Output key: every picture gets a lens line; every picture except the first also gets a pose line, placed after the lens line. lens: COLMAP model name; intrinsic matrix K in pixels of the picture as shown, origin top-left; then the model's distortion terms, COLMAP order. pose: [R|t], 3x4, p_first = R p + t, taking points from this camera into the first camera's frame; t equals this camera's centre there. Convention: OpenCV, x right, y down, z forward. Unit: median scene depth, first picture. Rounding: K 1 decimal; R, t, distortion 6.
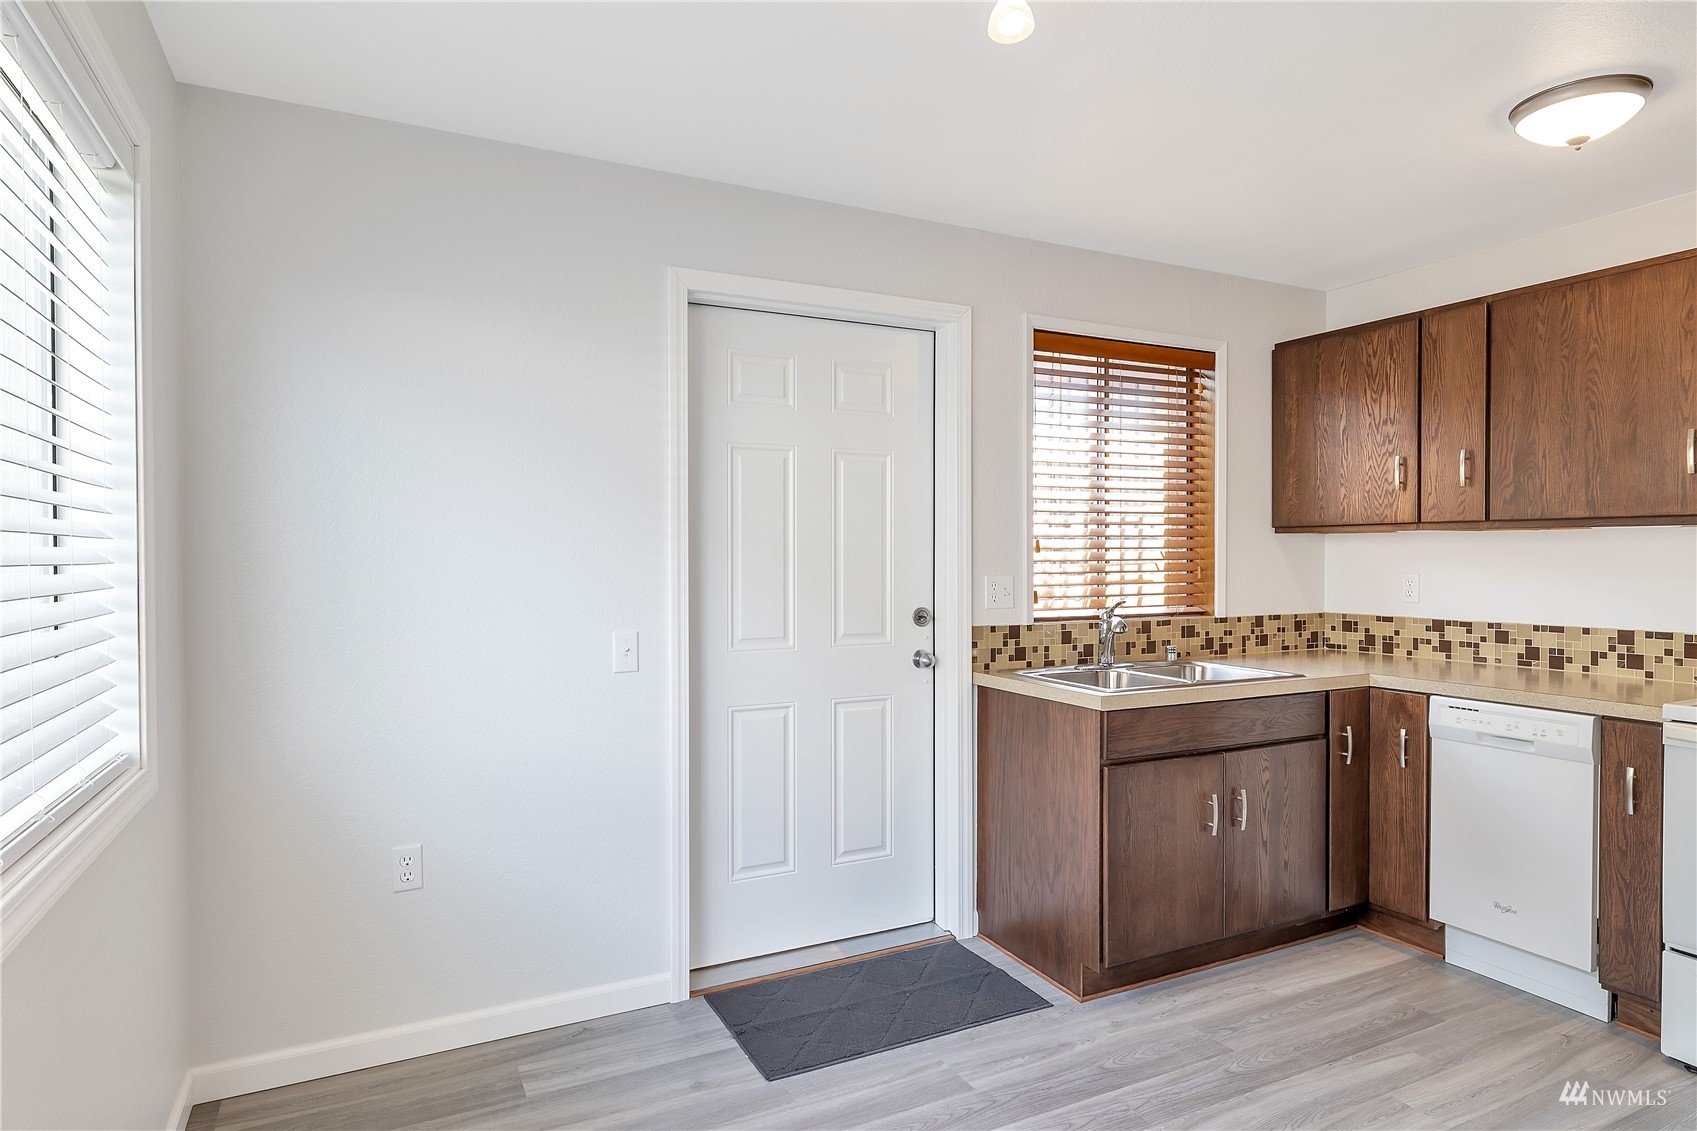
lens RADIAL K [[967.7, 0, 881.6], [0, 967.7, 566.7], [0, 0, 1]] dist [-0.001309, -0.001806]
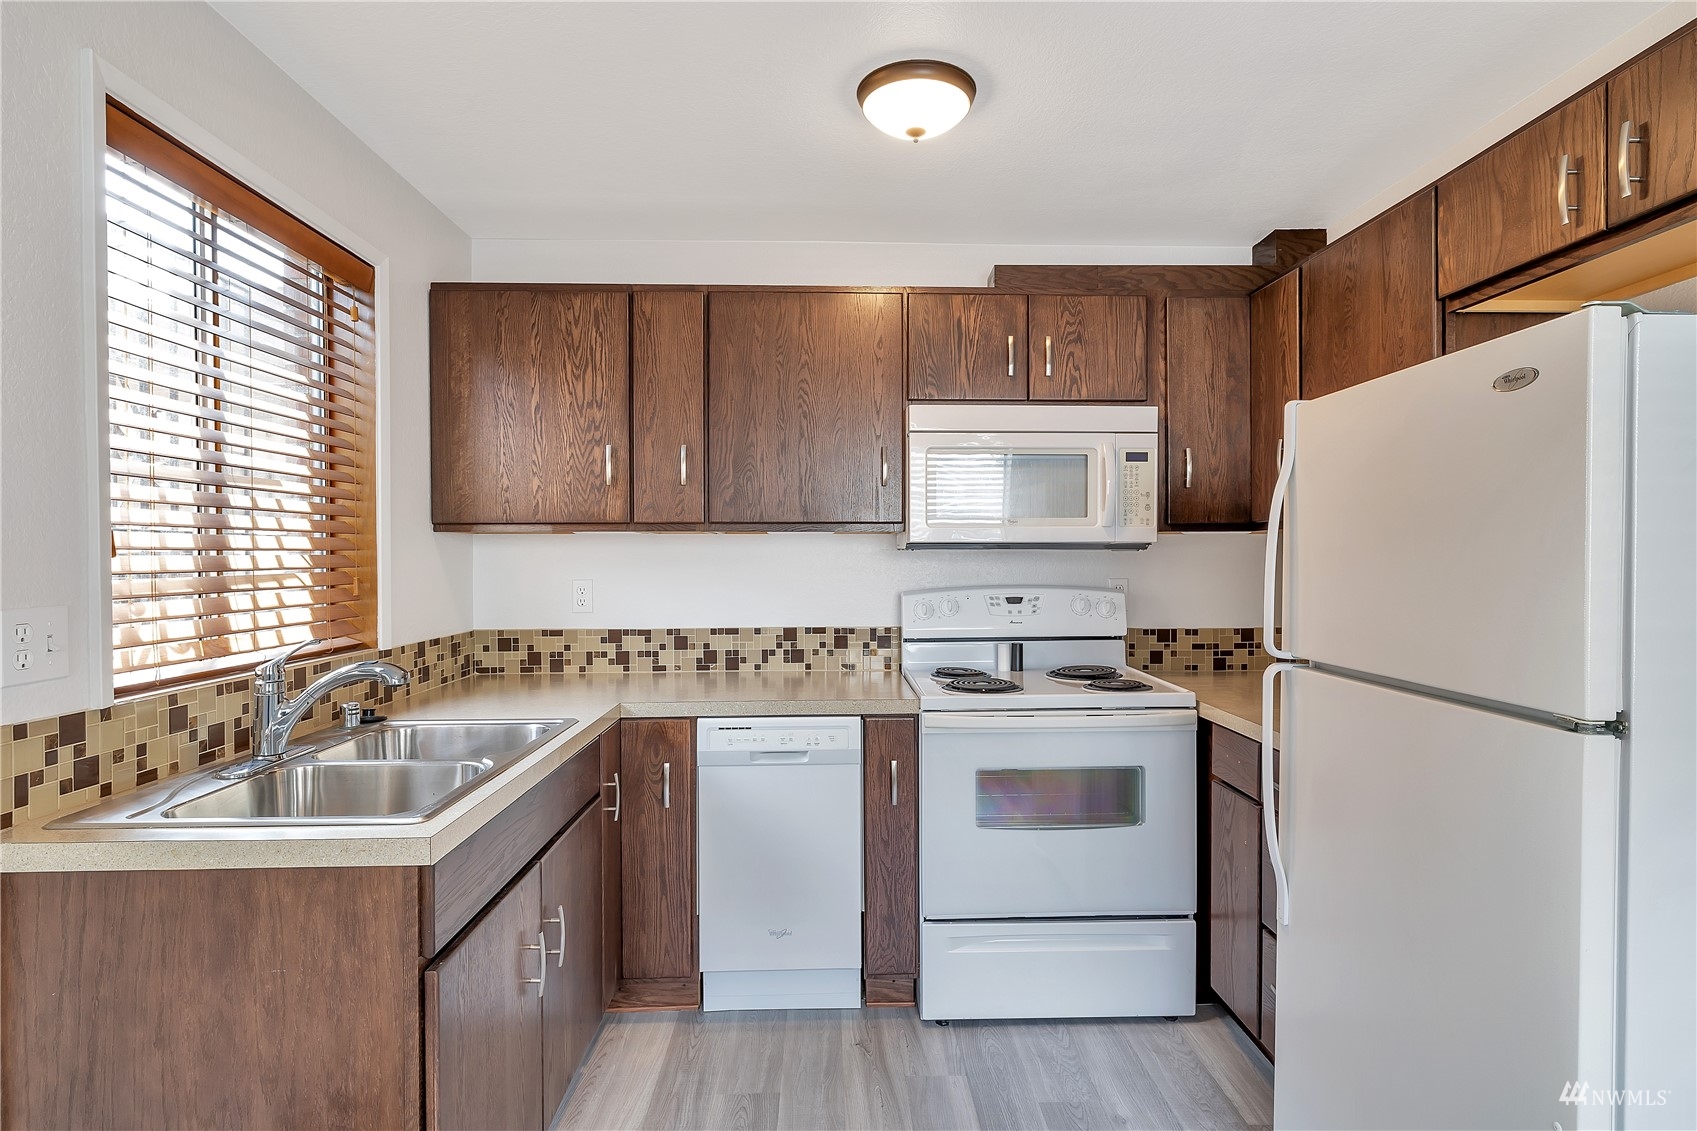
lens RADIAL K [[860.9, 0, 856.3], [0, 860.9, 565.0], [0, 0, 1]] dist [-0.007985, 0.001063]
pose [[0.444957, -0.008951, 0.895507, -0.062730], [0.015494, 0.999877, 0.002296, -0.005828], [-0.895418, 0.012853, 0.445041, 0.494340]]
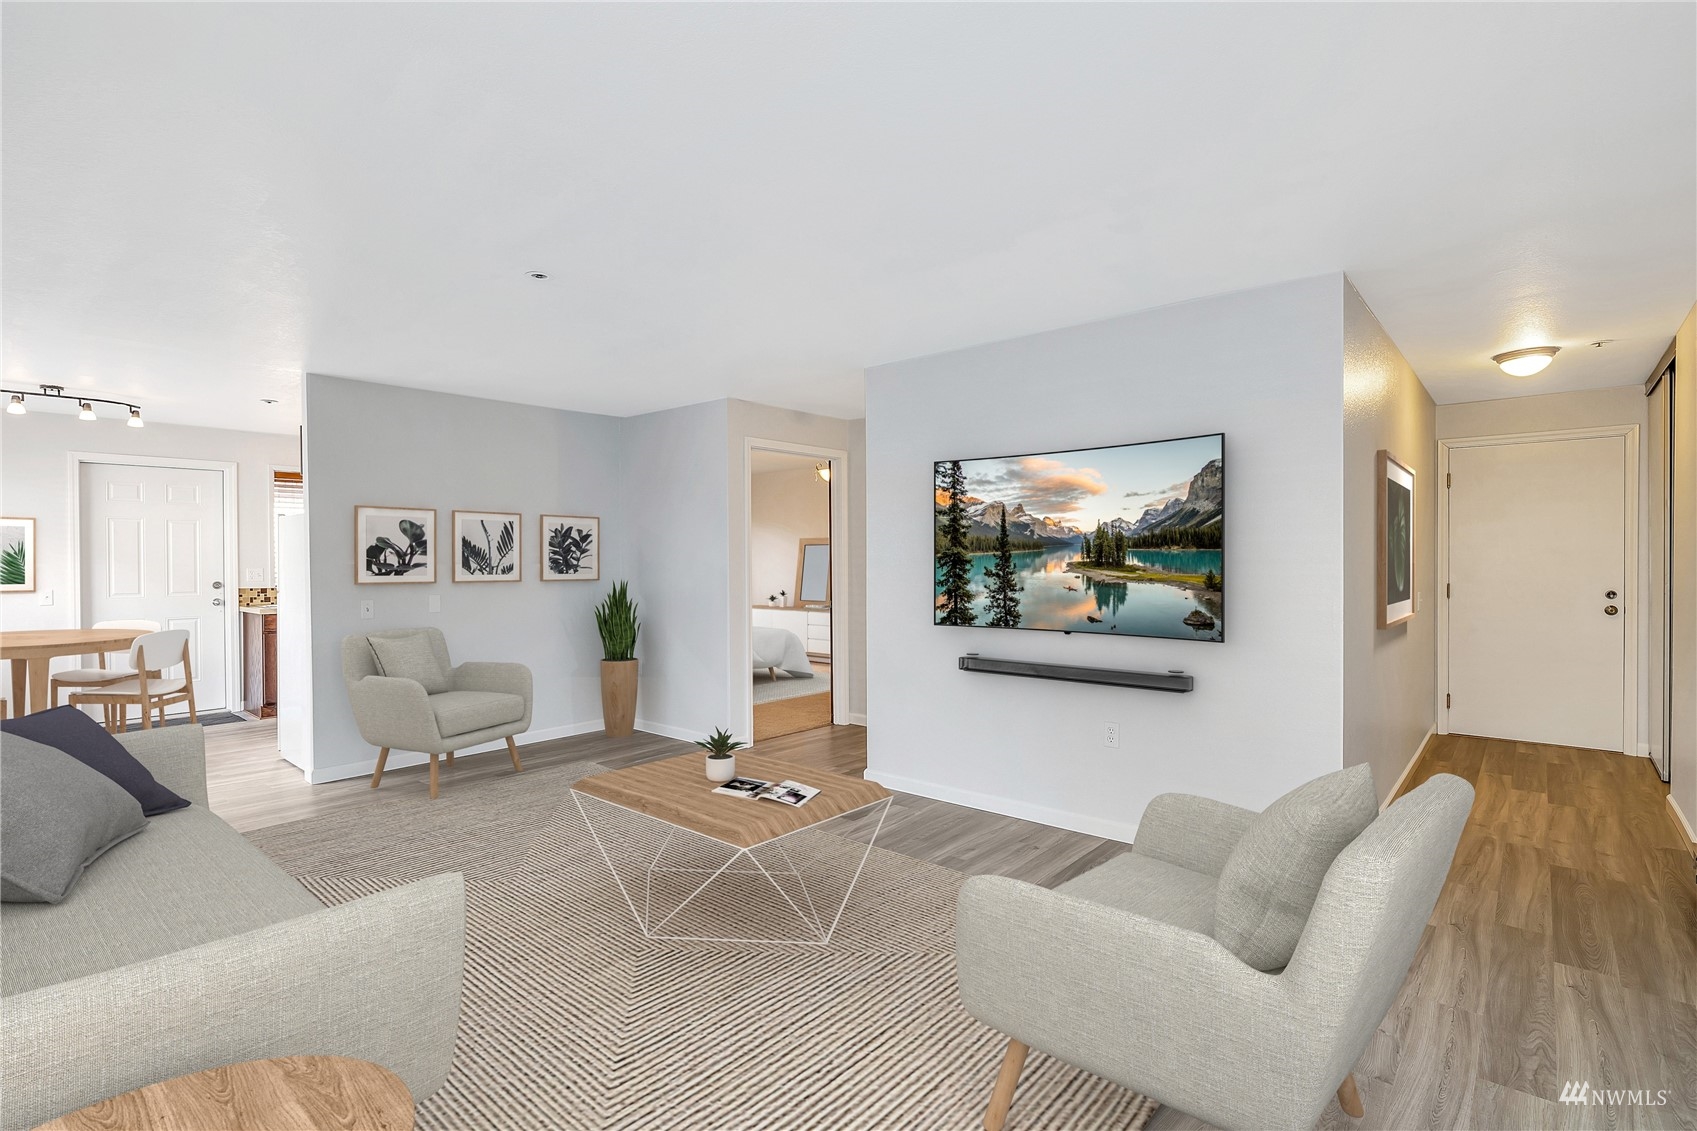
lens RADIAL K [[803.0, 0, 858.9], [0, 803.0, 565.9], [0, 0, 1]] dist [-0.007975, 0.001178]
pose [[0.930637, -0.008218, 0.365850, 0.833053], [0.009574, 0.999952, -0.001892, 0.022563], [-0.365817, 0.005264, 0.930672, -1.522894]]
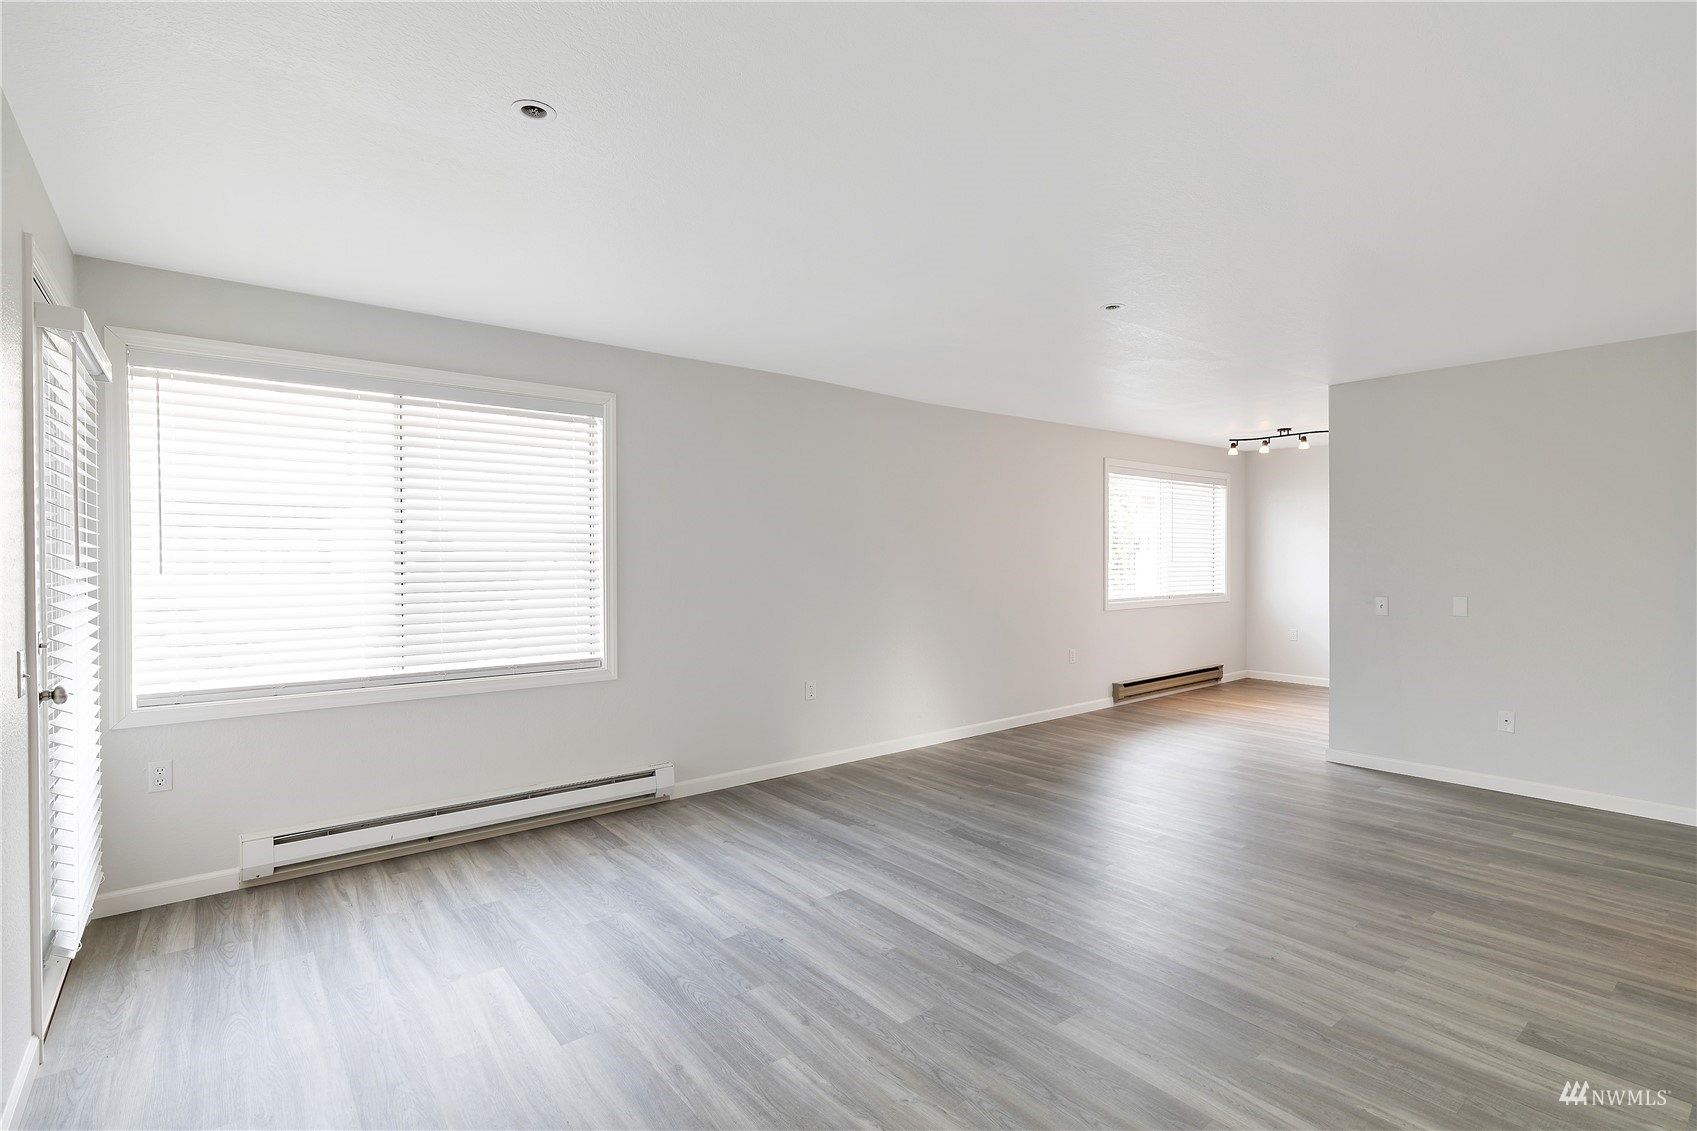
lens RADIAL K [[804.0, 0, 850.6], [0, 804.0, 568.3], [0, 0, 1]] dist [-0.007805, 0.001407]
pose [[0.189310, 0.015286, -0.981798, 1.800978], [-0.012202, 0.999838, 0.013214, 0.013605], [0.981842, 0.009479, 0.189465, -1.059183]]
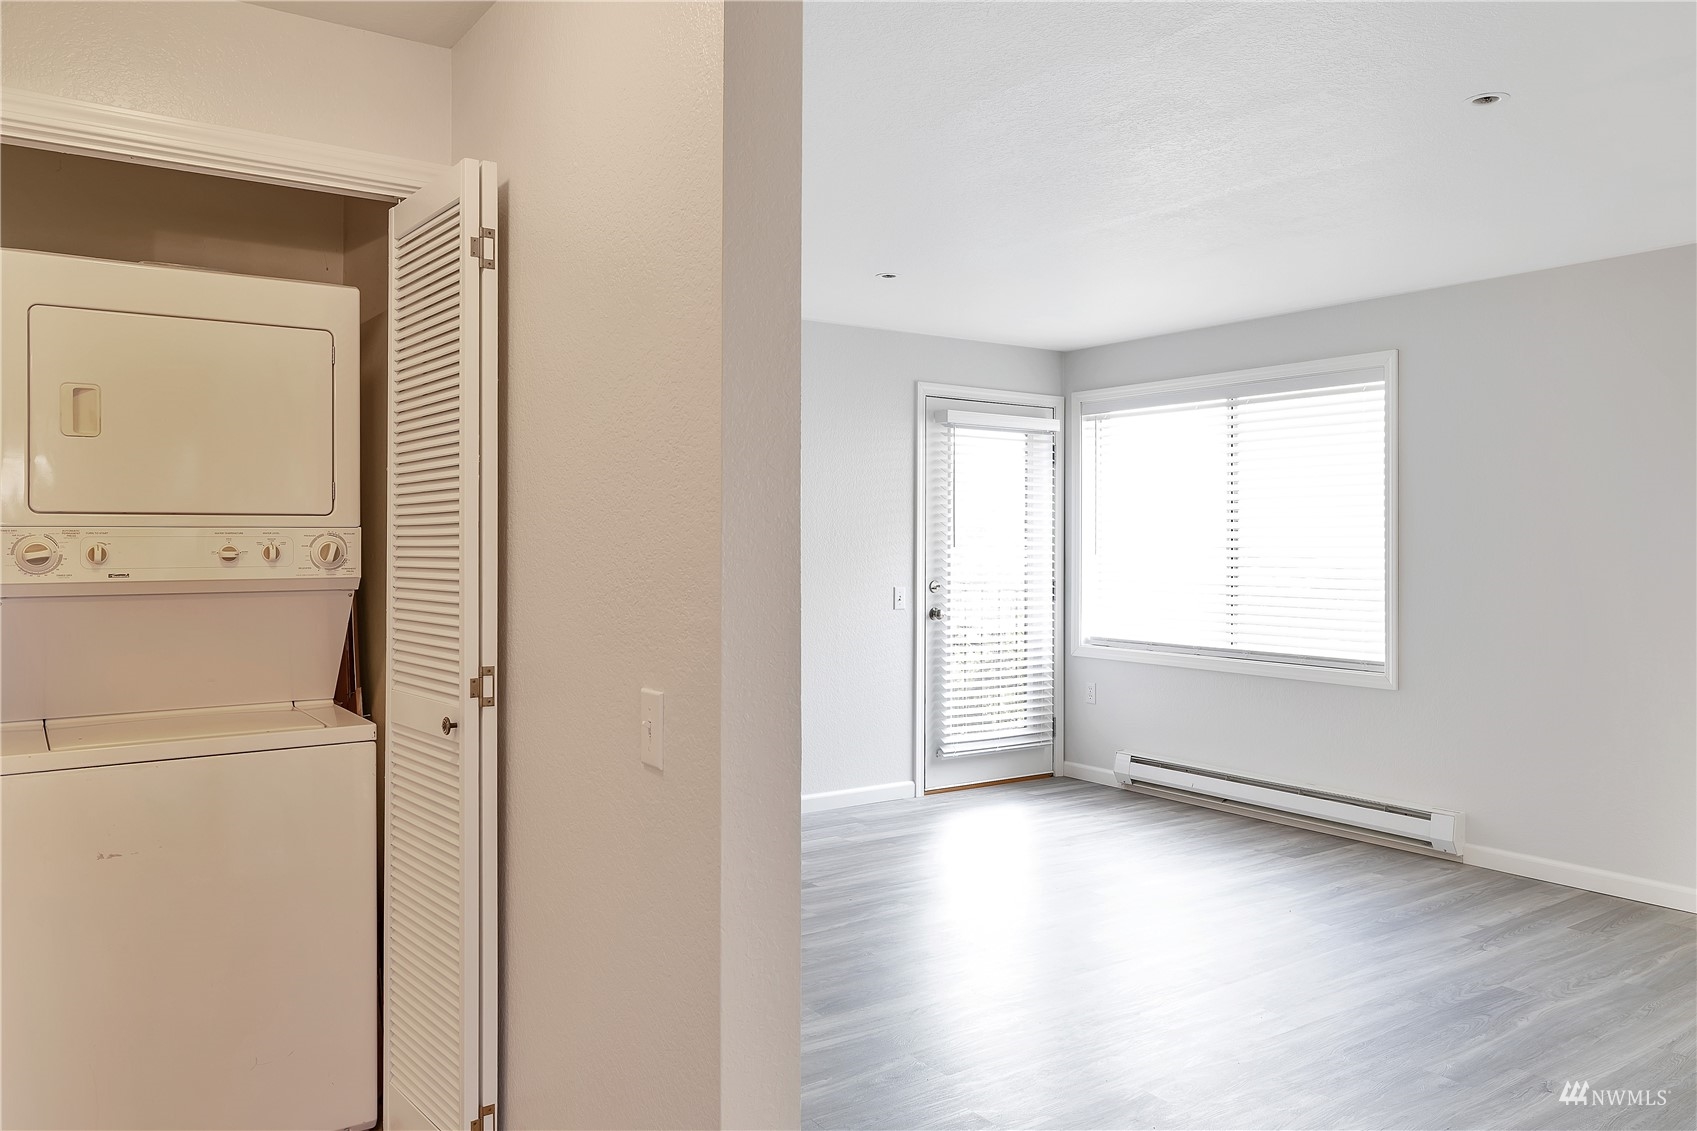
lens RADIAL K [[1203.9, 0, 842.5], [0, 1203.9, 555.3], [0, 0, 1]] dist [-0.004267, -0.003454]
pose [[-0.993118, 0.002607, -0.117090, 1.403752], [-0.000181, 0.999717, 0.023791, -0.005185], [0.117119, 0.023648, -0.992836, 0.298001]]
